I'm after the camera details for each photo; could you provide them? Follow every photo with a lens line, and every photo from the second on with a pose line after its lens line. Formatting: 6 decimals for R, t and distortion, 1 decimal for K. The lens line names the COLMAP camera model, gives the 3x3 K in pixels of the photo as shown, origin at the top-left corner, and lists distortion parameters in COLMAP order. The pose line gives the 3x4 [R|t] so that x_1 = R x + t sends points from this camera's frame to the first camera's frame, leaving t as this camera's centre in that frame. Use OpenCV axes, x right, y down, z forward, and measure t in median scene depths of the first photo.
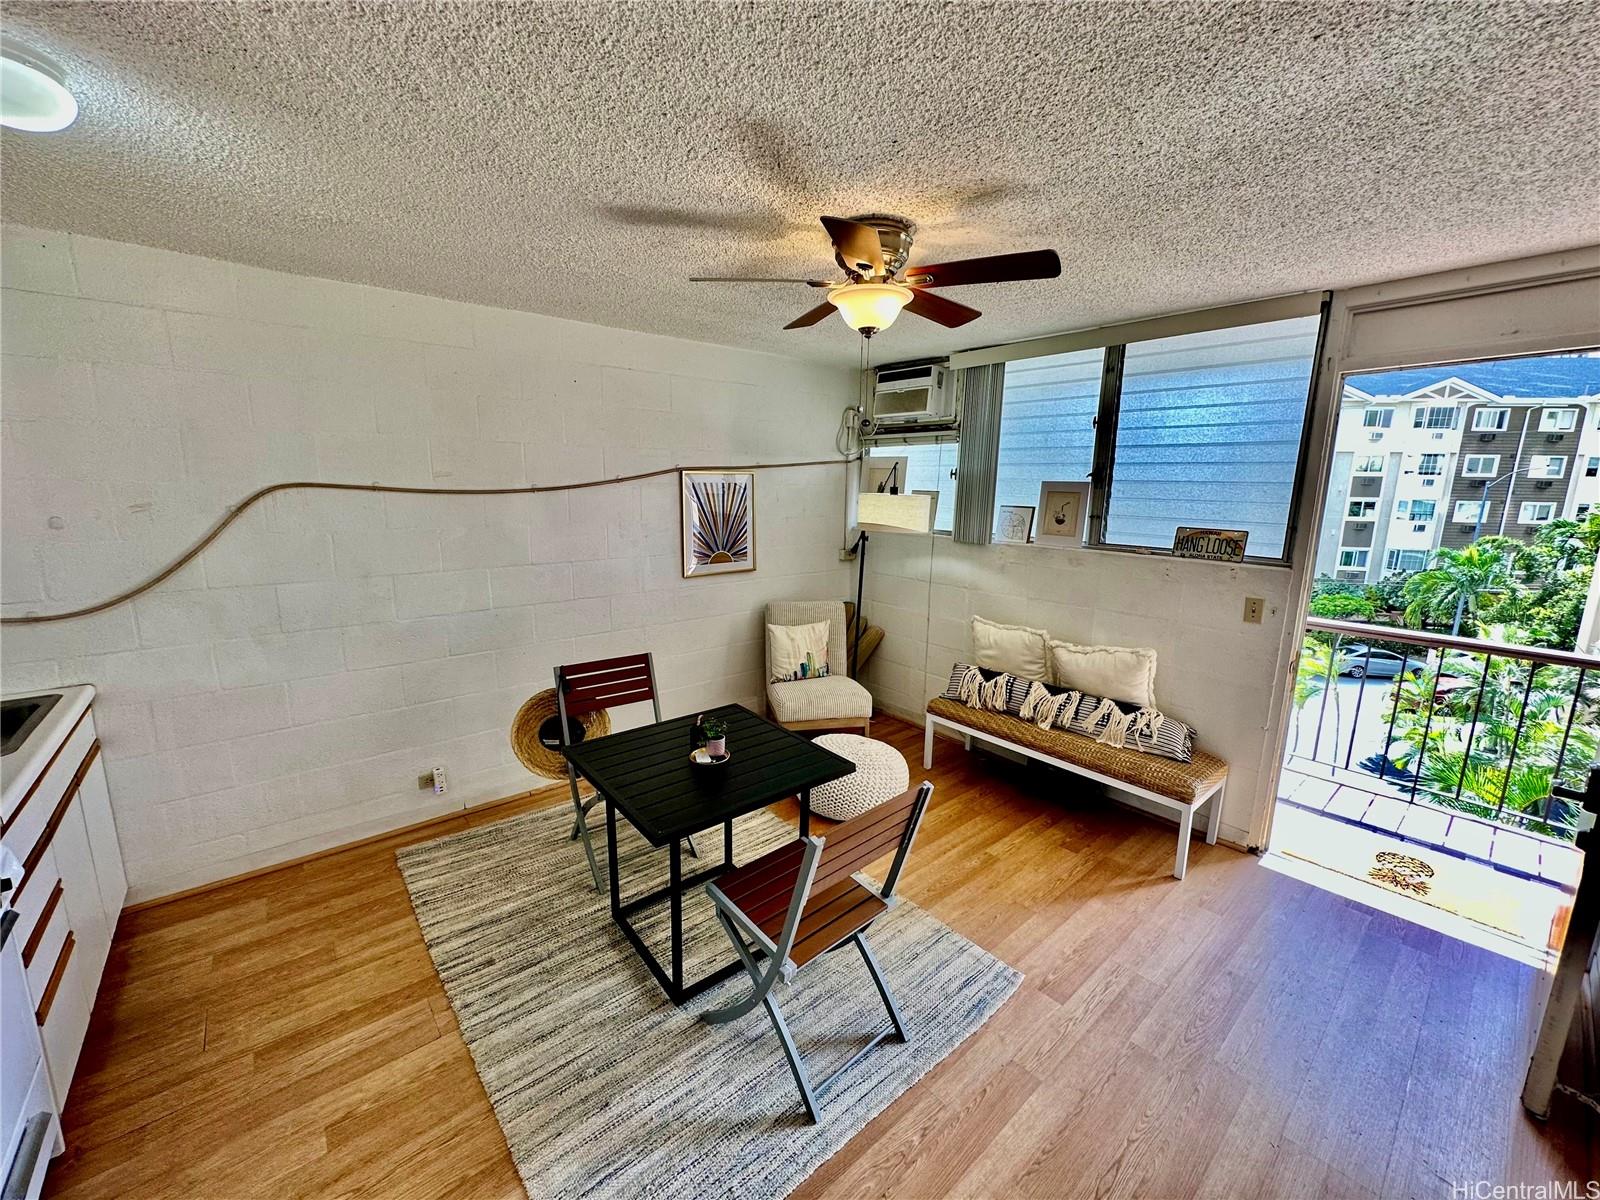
lens RADIAL K [[638.0, 0, 807.1], [0, 638.0, 598.9], [0, 0, 1]] dist [-0.002151, 0.000831]
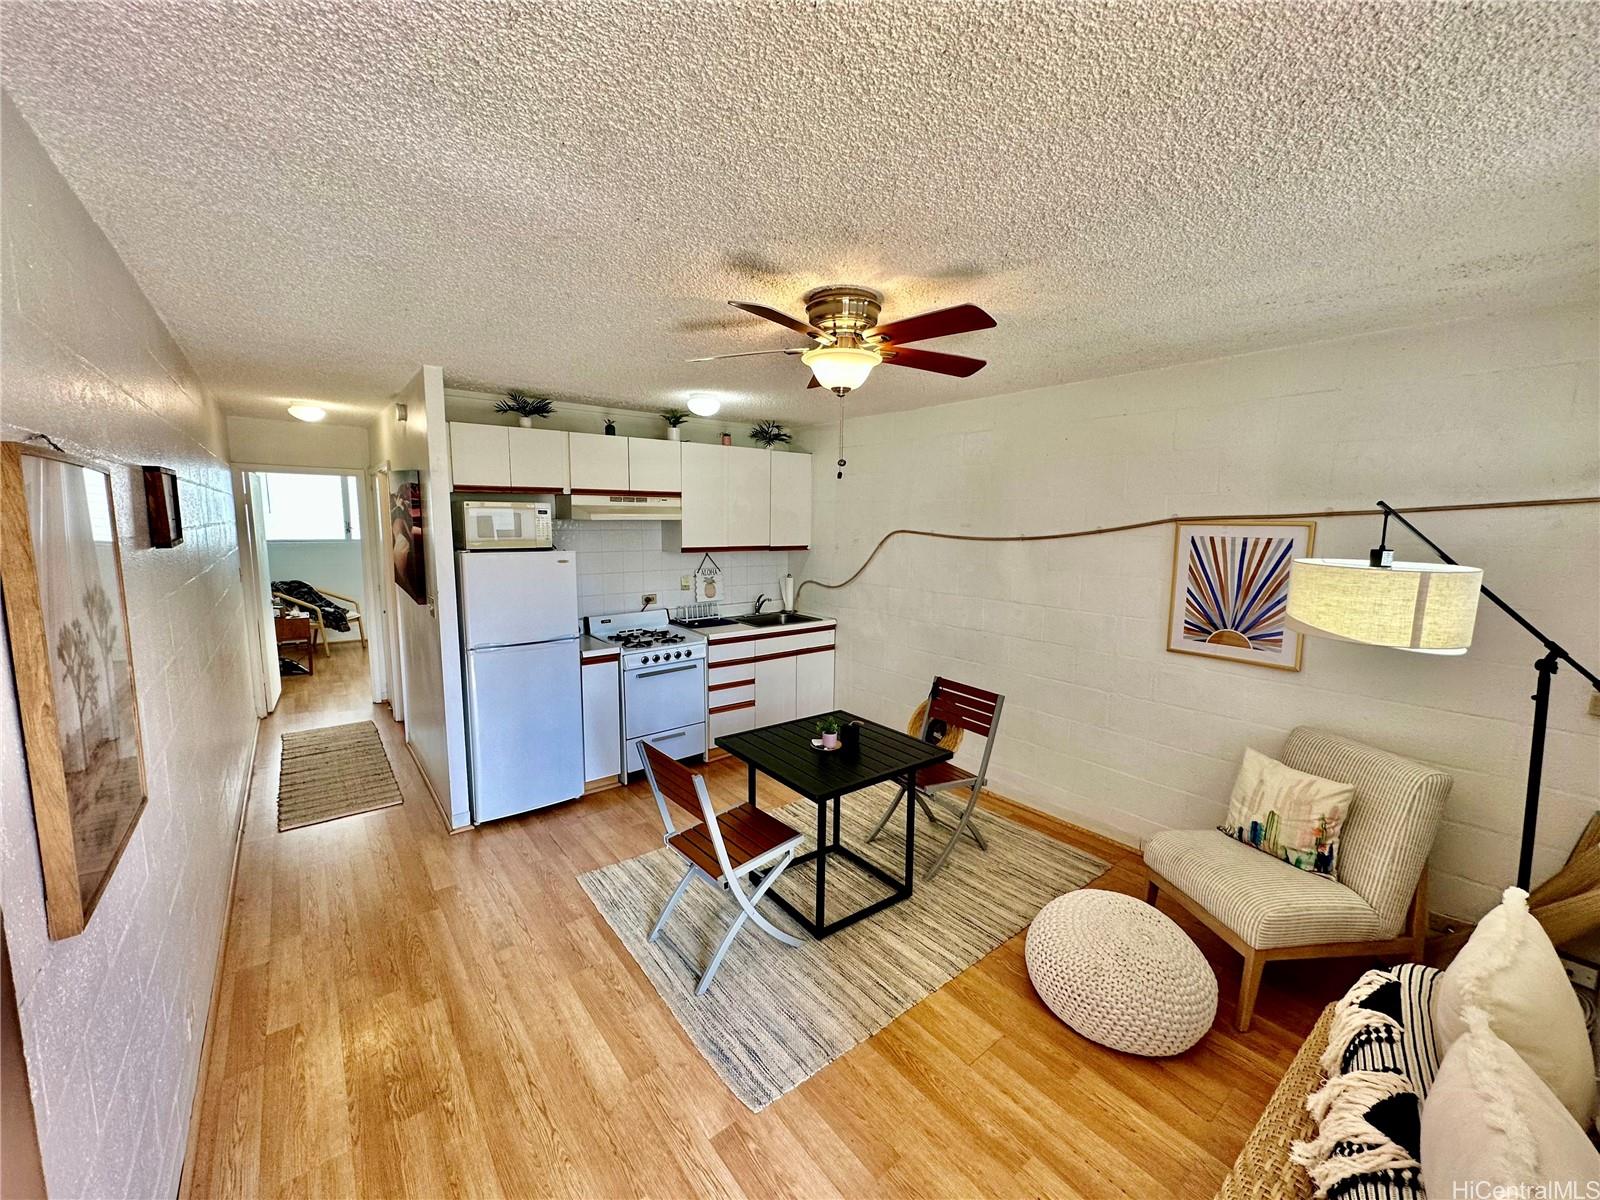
lens RADIAL K [[638.0, 0, 798.8], [0, 638.0, 598.3], [0, 0, 1]] dist [-0.002151, 0.000831]
pose [[-0.048908, 0.108922, -0.992846, 0.819112], [-0.198201, 0.973209, 0.116531, -0.129798], [0.978940, 0.202483, -0.026010, 0.704864]]
